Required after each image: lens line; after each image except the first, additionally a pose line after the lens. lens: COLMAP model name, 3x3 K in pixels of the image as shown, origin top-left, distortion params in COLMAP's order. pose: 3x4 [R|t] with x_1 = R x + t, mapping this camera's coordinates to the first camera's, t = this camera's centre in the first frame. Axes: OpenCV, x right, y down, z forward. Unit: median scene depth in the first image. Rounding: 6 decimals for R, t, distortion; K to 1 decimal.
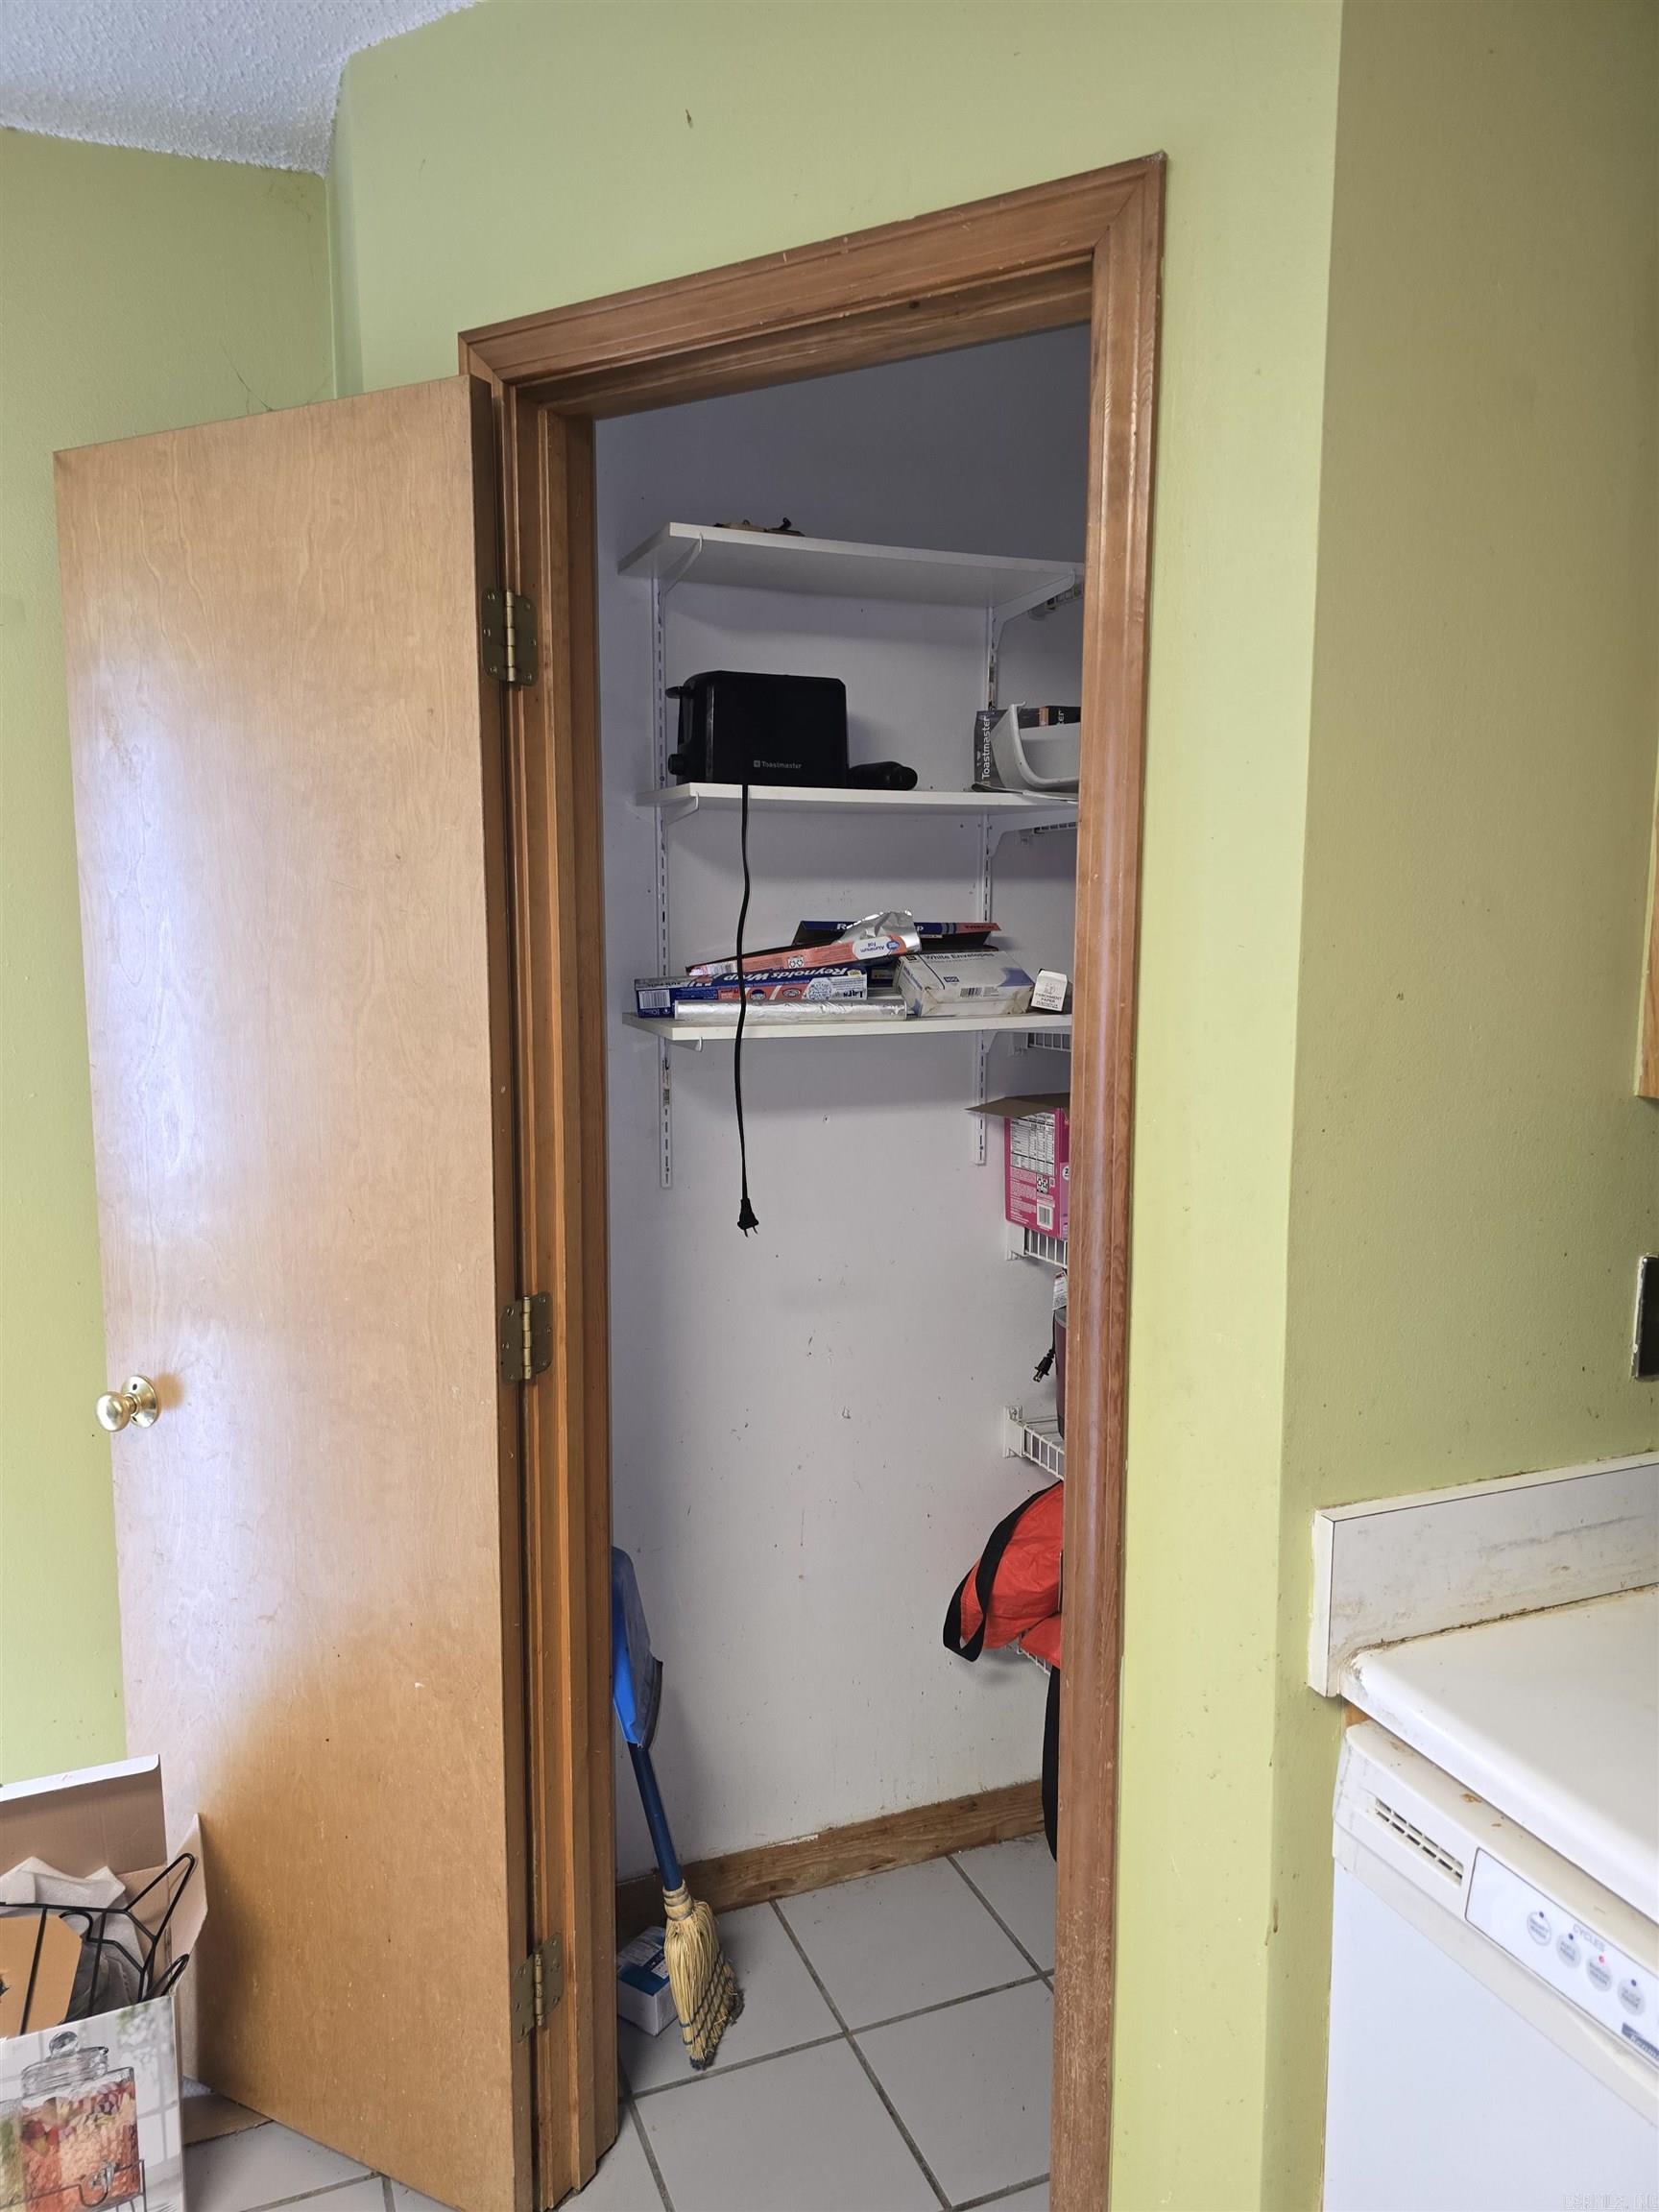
lens RADIAL K [[1465.1, 0, 871.4], [0, 1465.1, 1071.8], [0, 0, 1]] dist [0.080529, -0.086550]
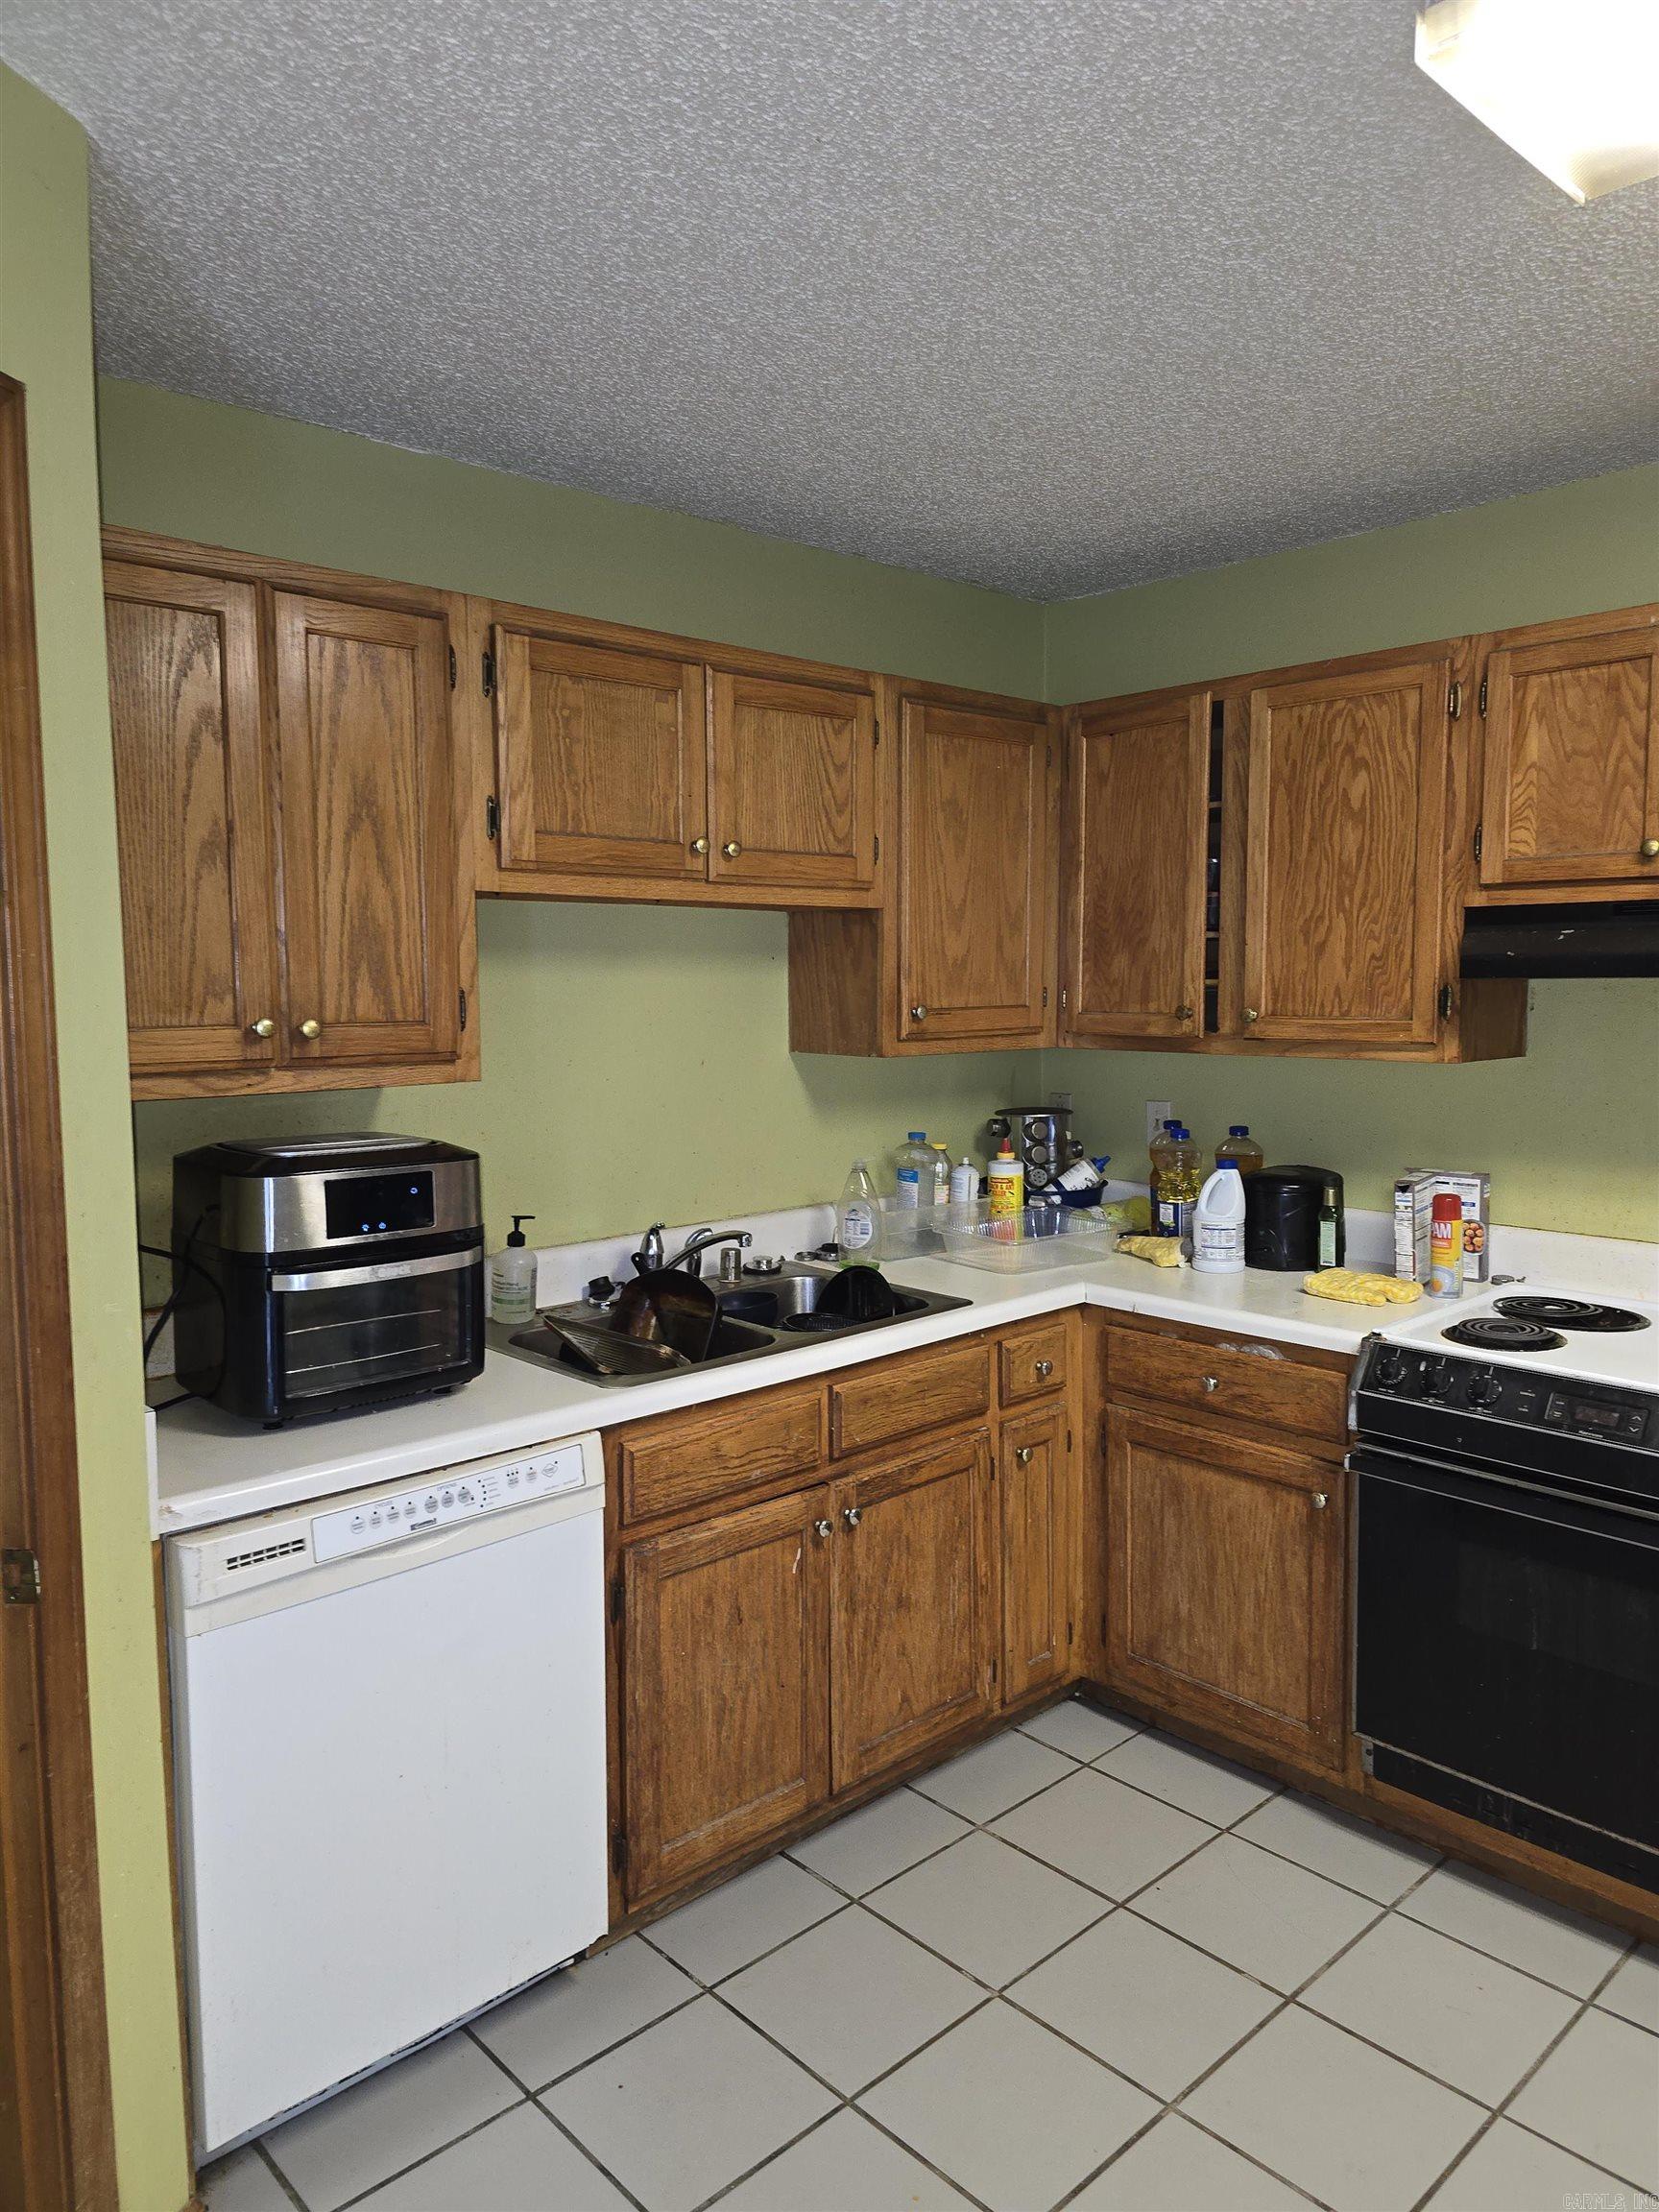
lens RADIAL K [[1441.7, 0, 829.5], [0, 1441.7, 1106.0], [0, 0, 1]] dist [0.144604, -0.234864]
pose [[-0.346687, -0.080687, 0.934504, -0.909460], [0.118788, 0.984495, 0.129071, -0.067061], [-0.930429, 0.155756, -0.331726, 0.628569]]
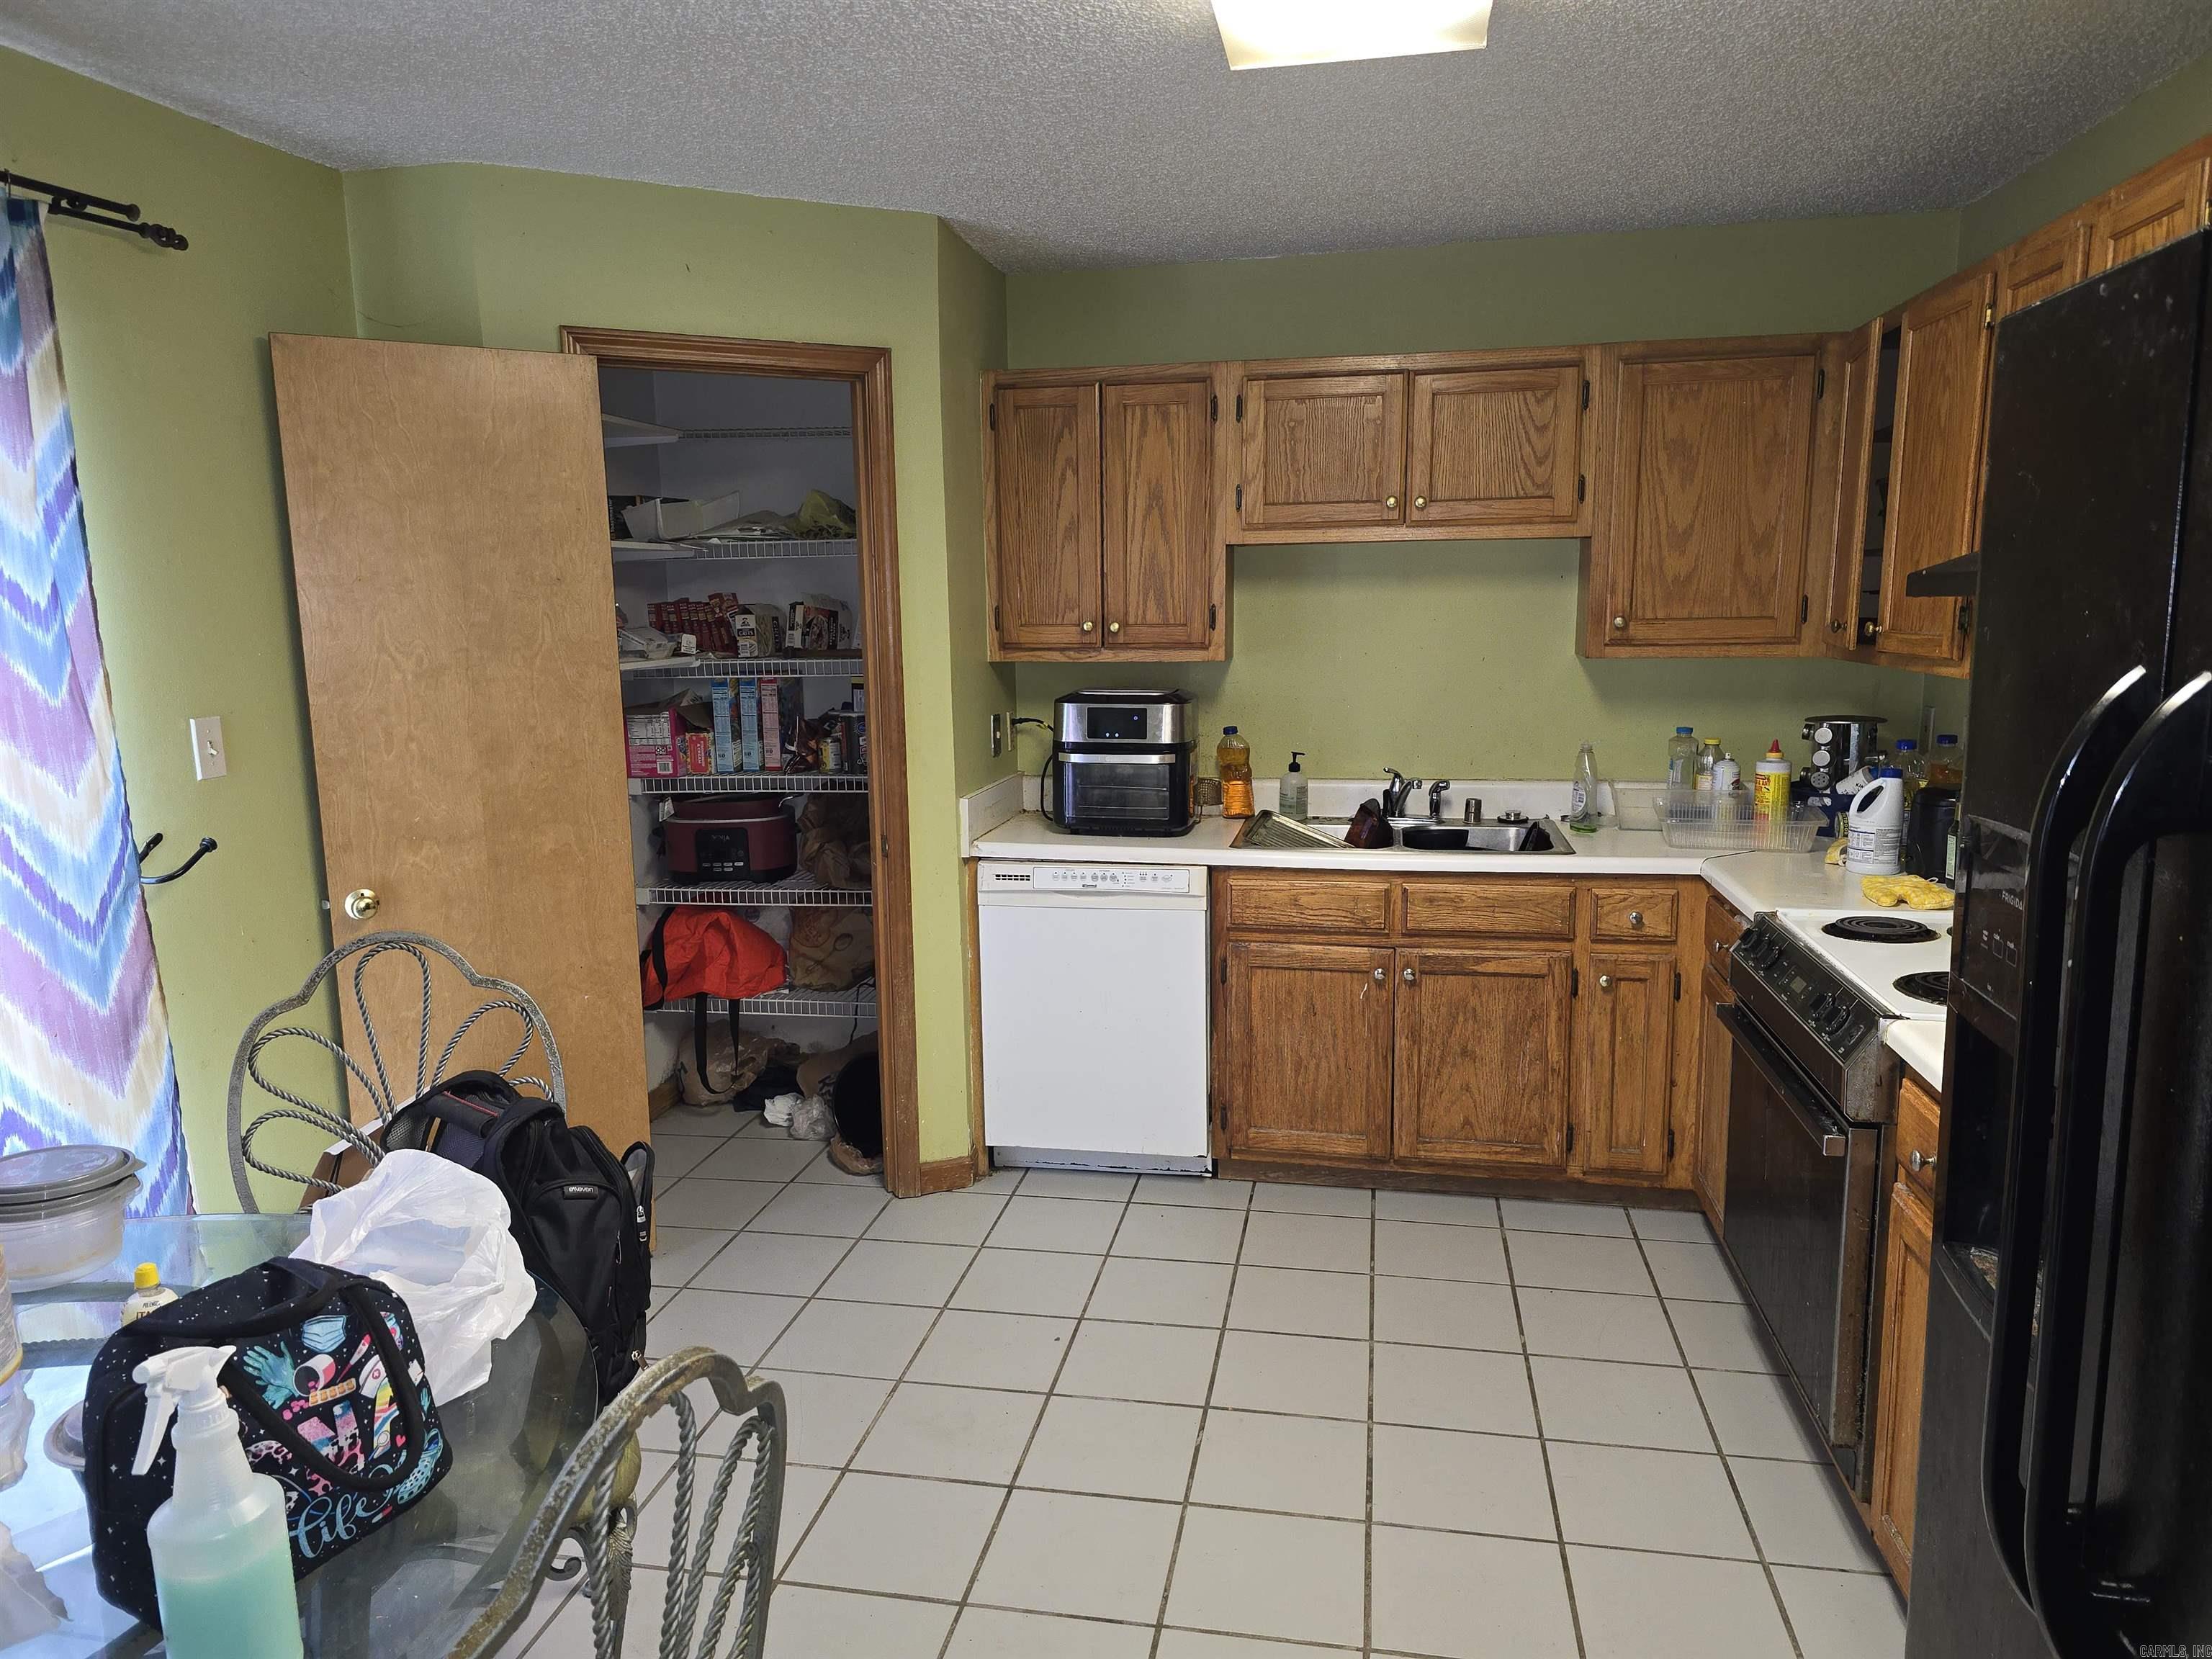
lens RADIAL K [[1441.7, 0, 1106.0], [0, 1441.7, 829.5], [0, 0, 1]] dist [0.144604, -0.234864]
pose [[0.524985, -0.142142, 0.839158, -1.594779], [0.111360, 0.988951, 0.097847, 0.077154], [-0.843795, 0.042080, 0.535014, -0.663473]]
